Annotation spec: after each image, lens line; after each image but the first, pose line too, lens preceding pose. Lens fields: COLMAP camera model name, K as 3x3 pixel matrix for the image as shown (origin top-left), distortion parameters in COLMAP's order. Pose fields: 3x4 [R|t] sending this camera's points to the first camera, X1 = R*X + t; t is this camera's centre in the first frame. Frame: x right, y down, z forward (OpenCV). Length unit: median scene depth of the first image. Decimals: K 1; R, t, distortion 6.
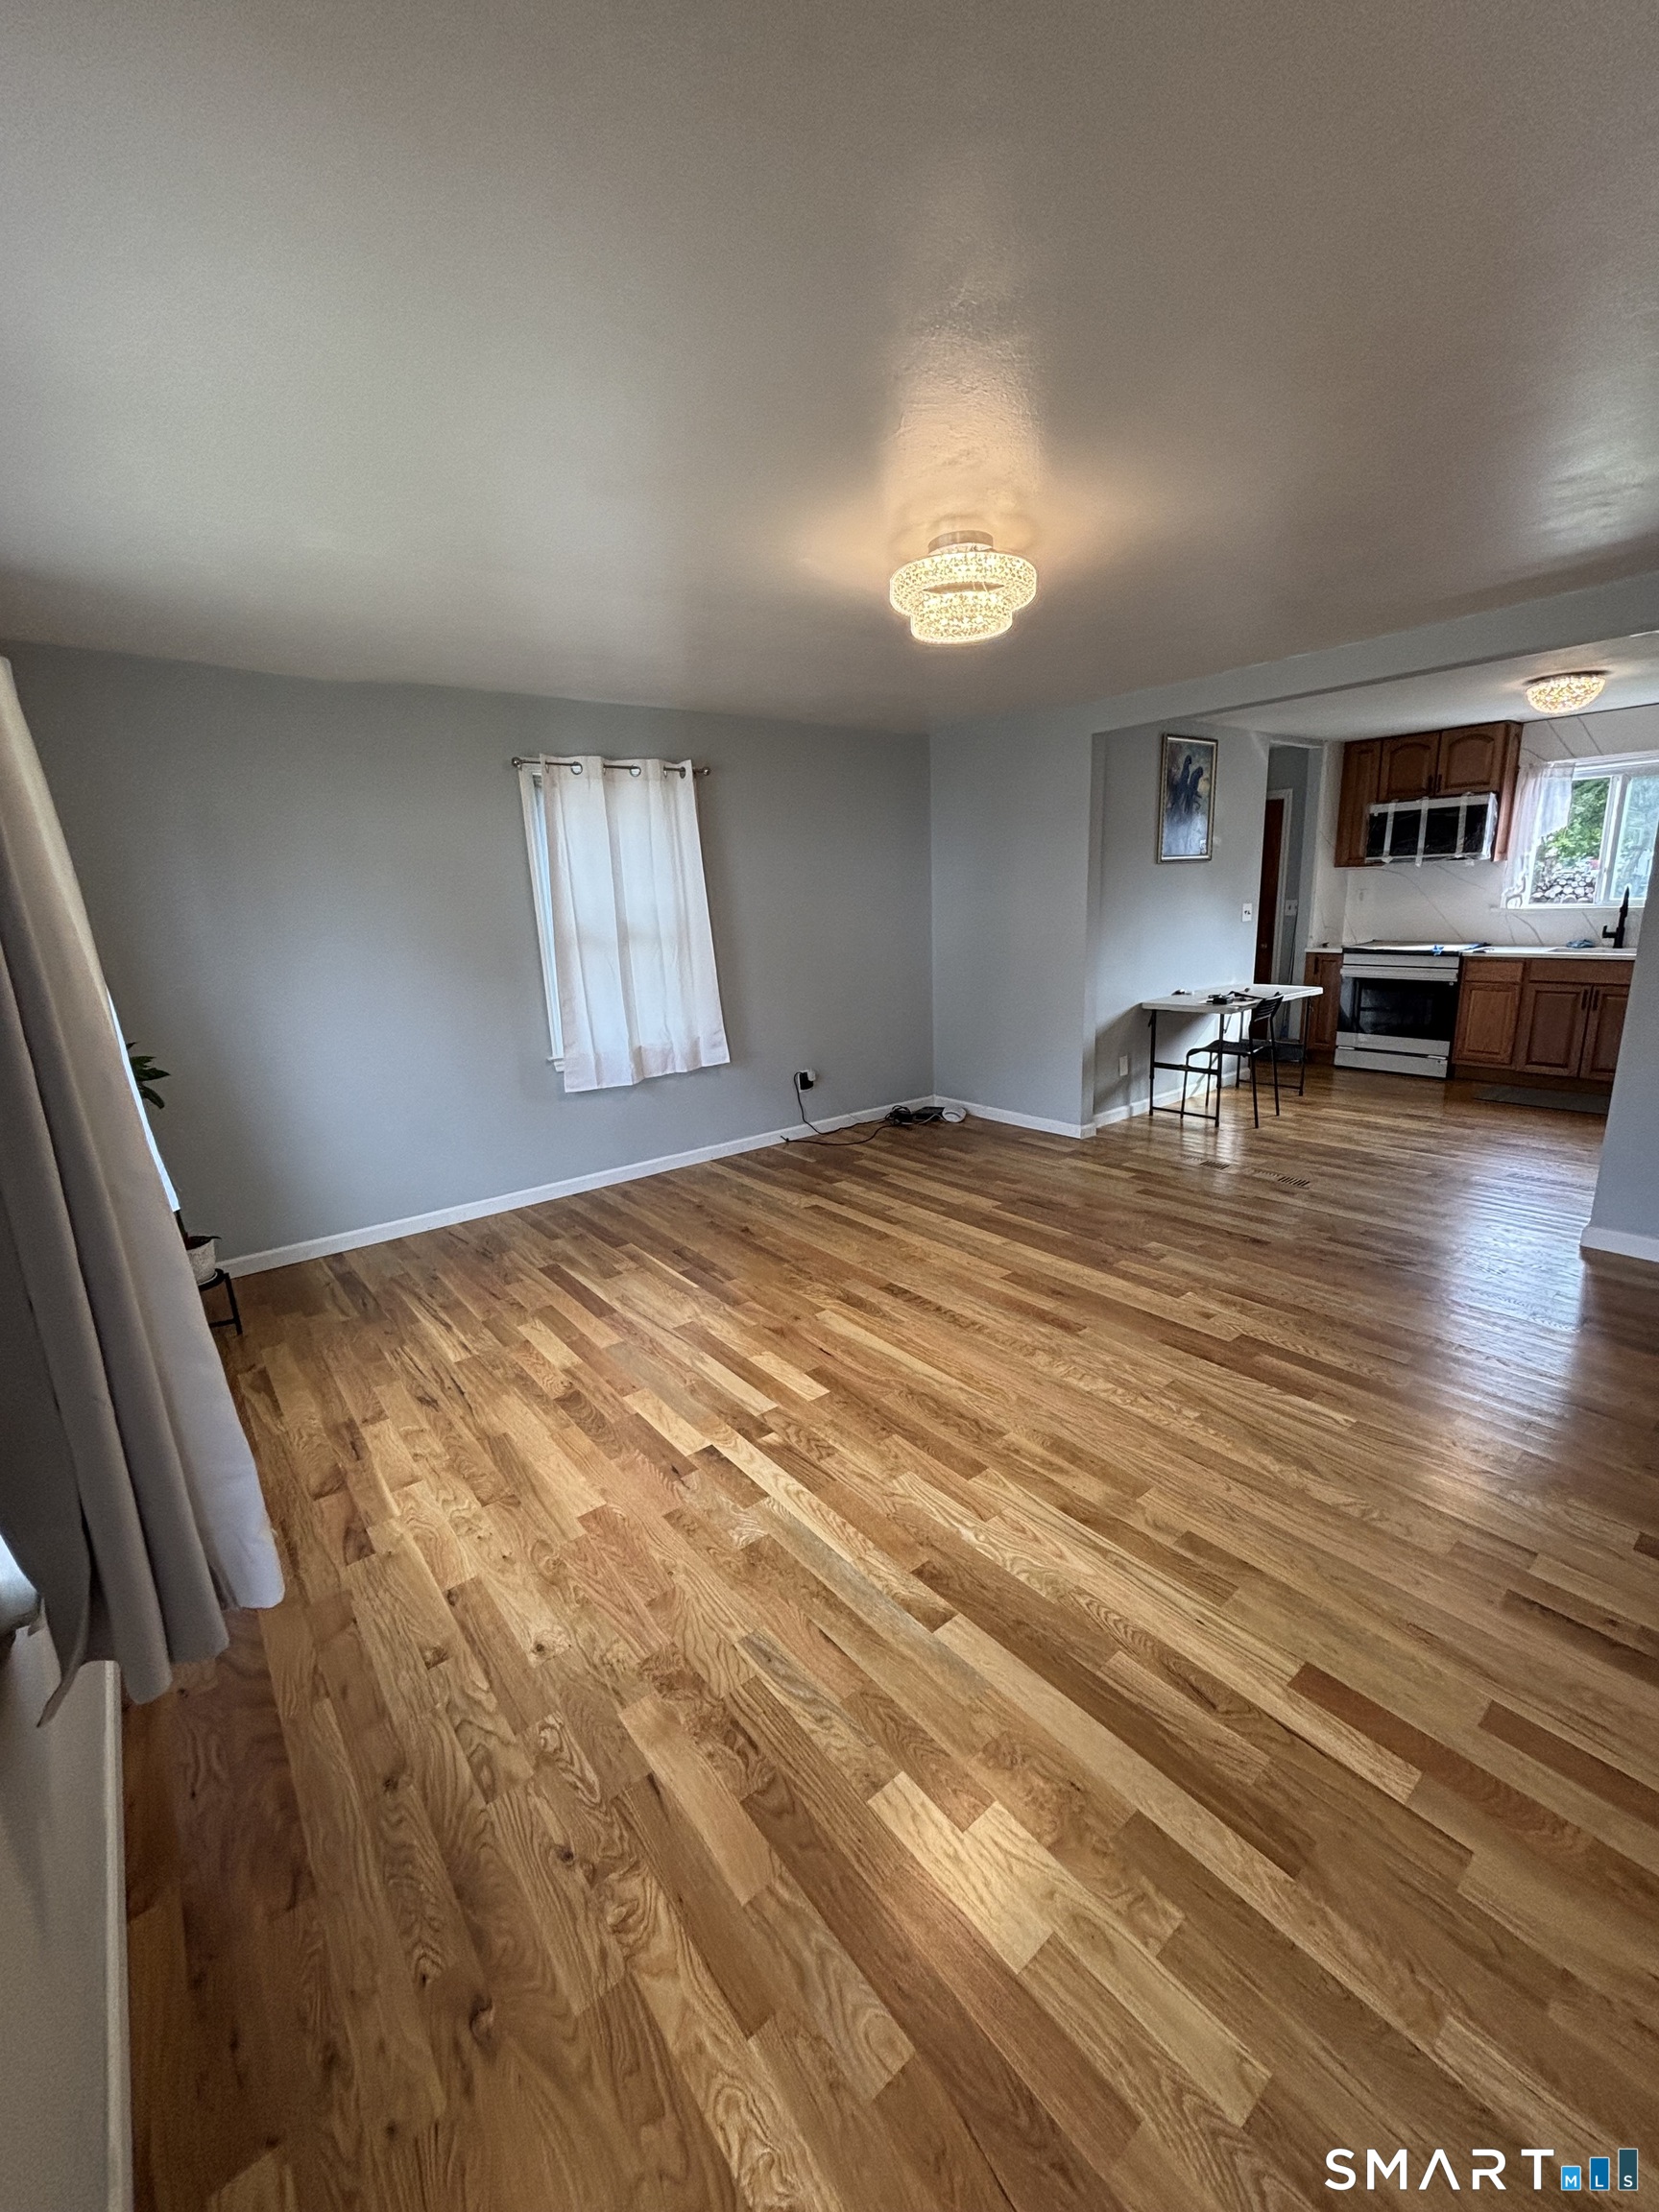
lens RADIAL K [[894.3, 0, 834.2], [0, 894.3, 1103.0], [0, 0, 1]] dist [-0.001476, 0.000002]
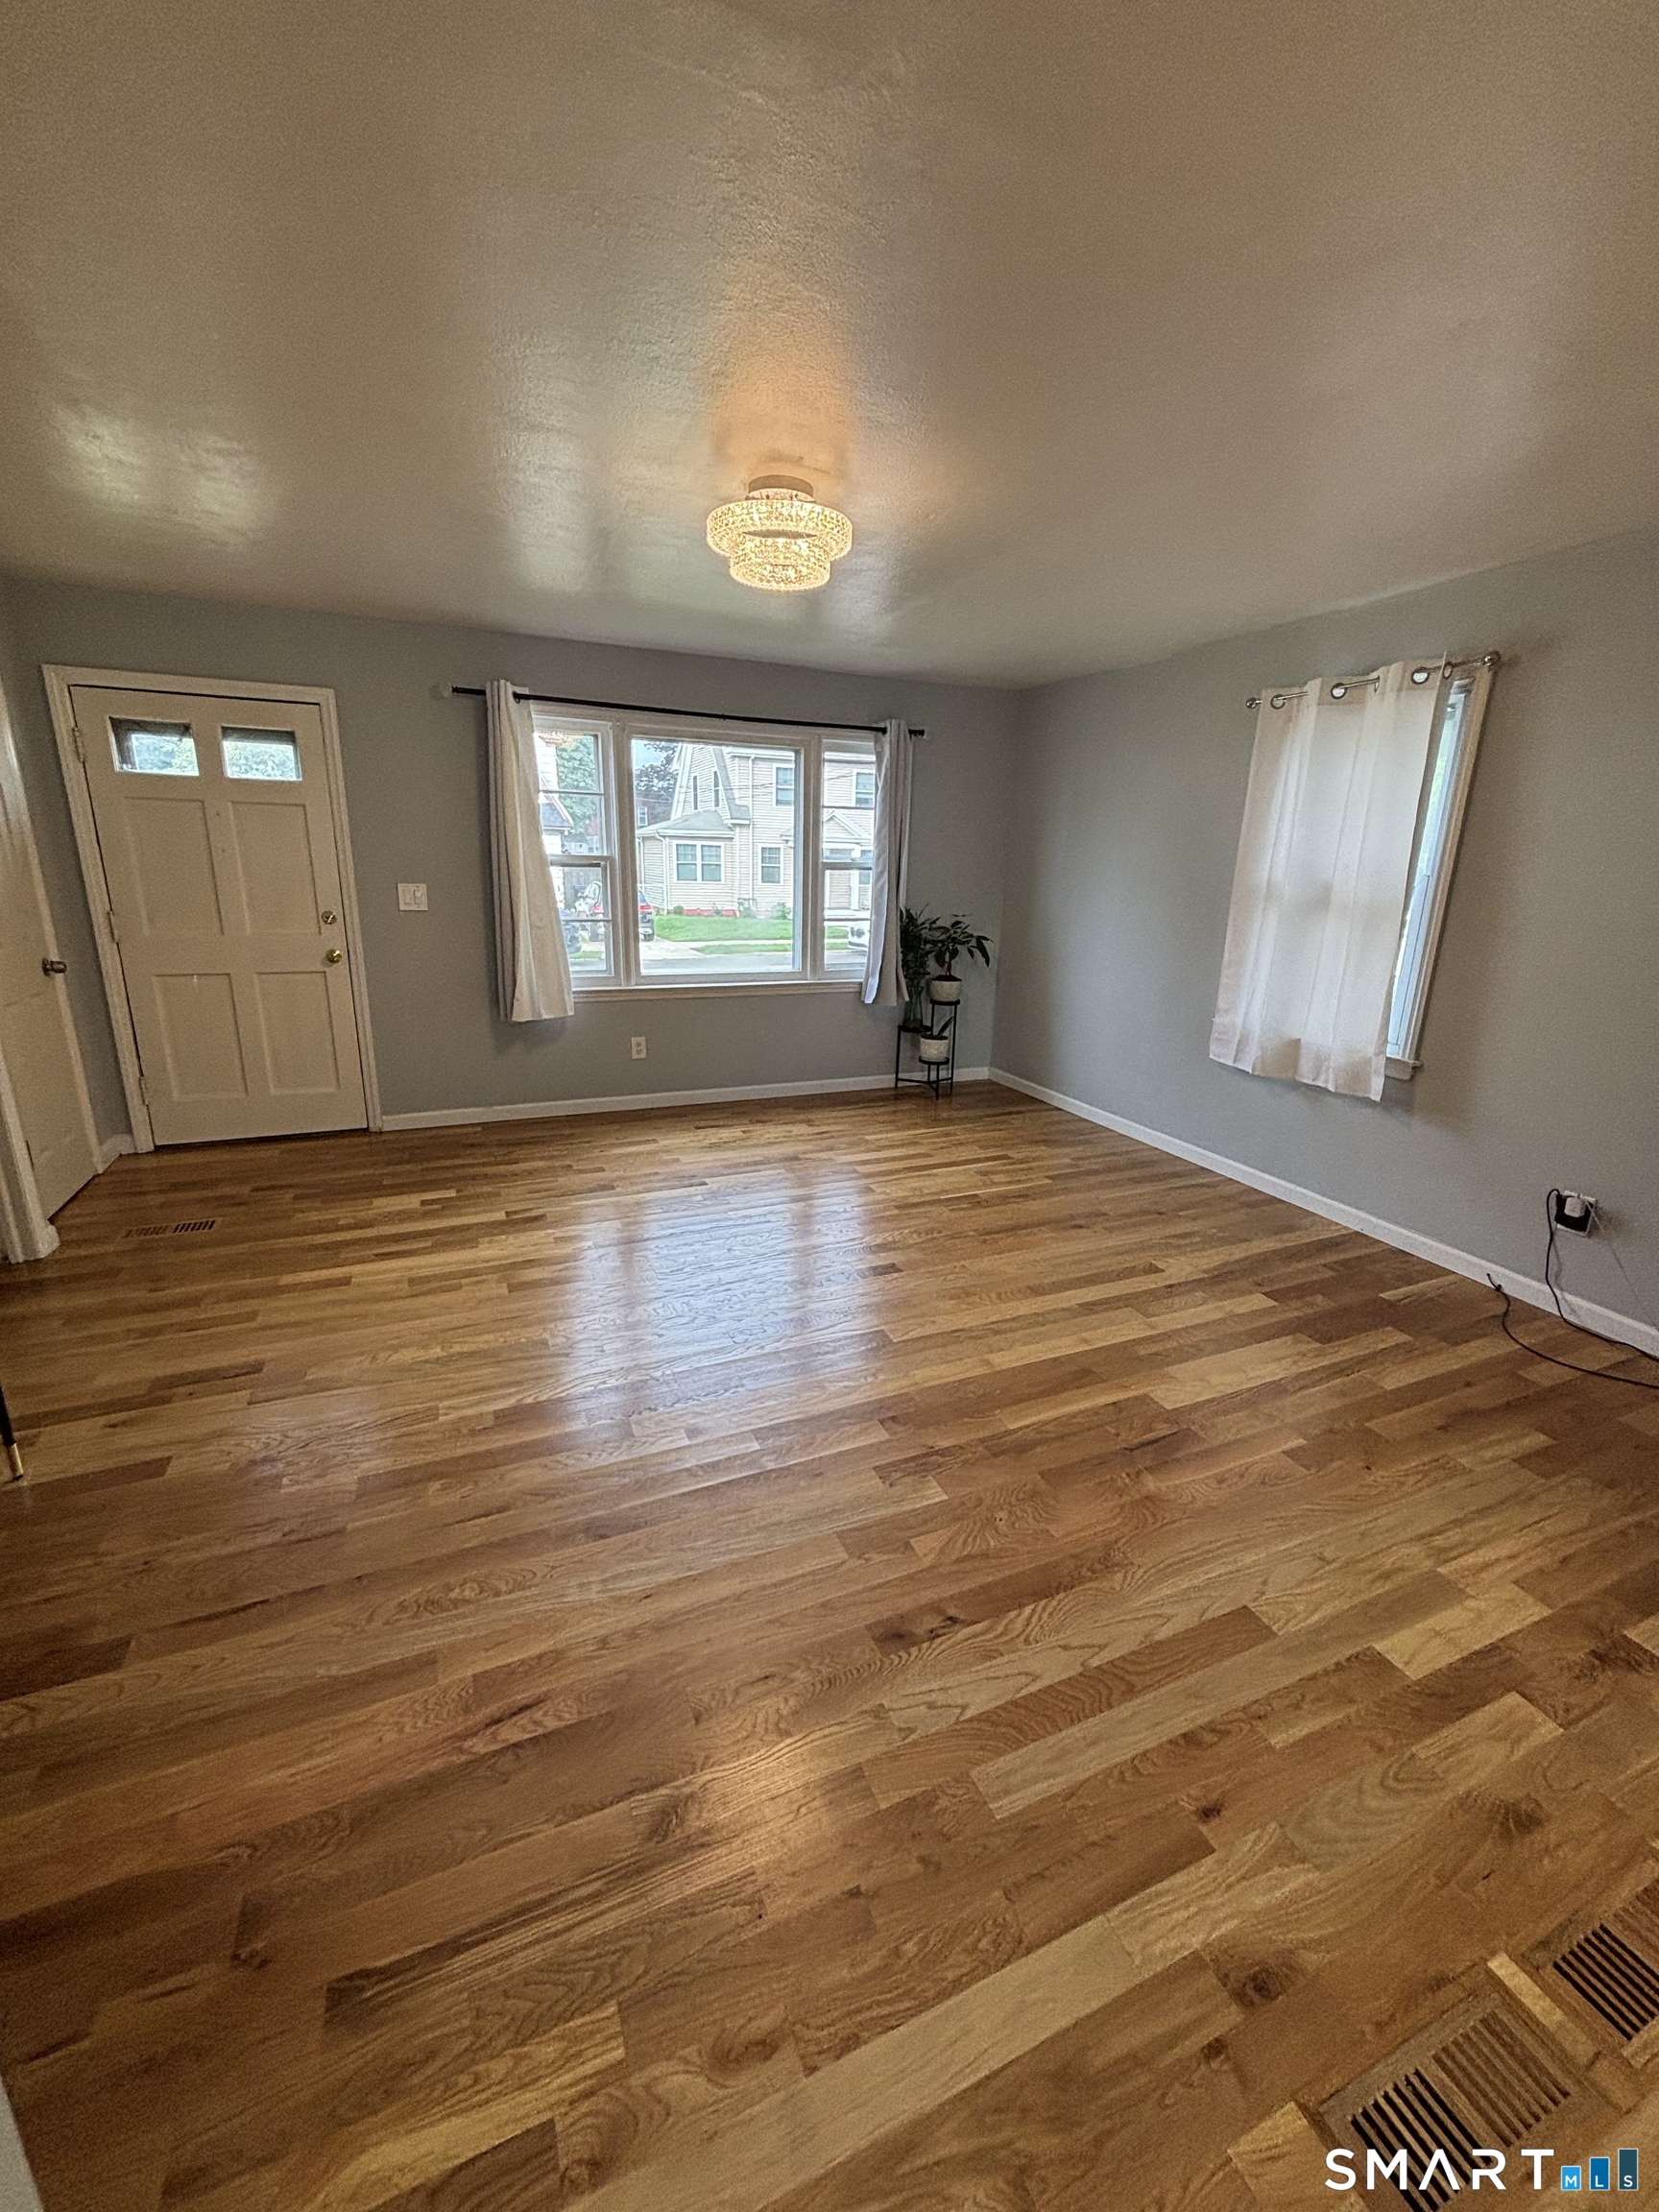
lens RADIAL K [[894.3, 0, 820.5], [0, 894.3, 1097.1], [0, 0, 1]] dist [-0.001476, 0.000002]
pose [[-0.278607, 0.284429, -0.917321, 0.771260], [-0.232606, 0.906719, 0.351788, -0.234993], [0.931812, 0.311385, -0.186458, 0.898054]]
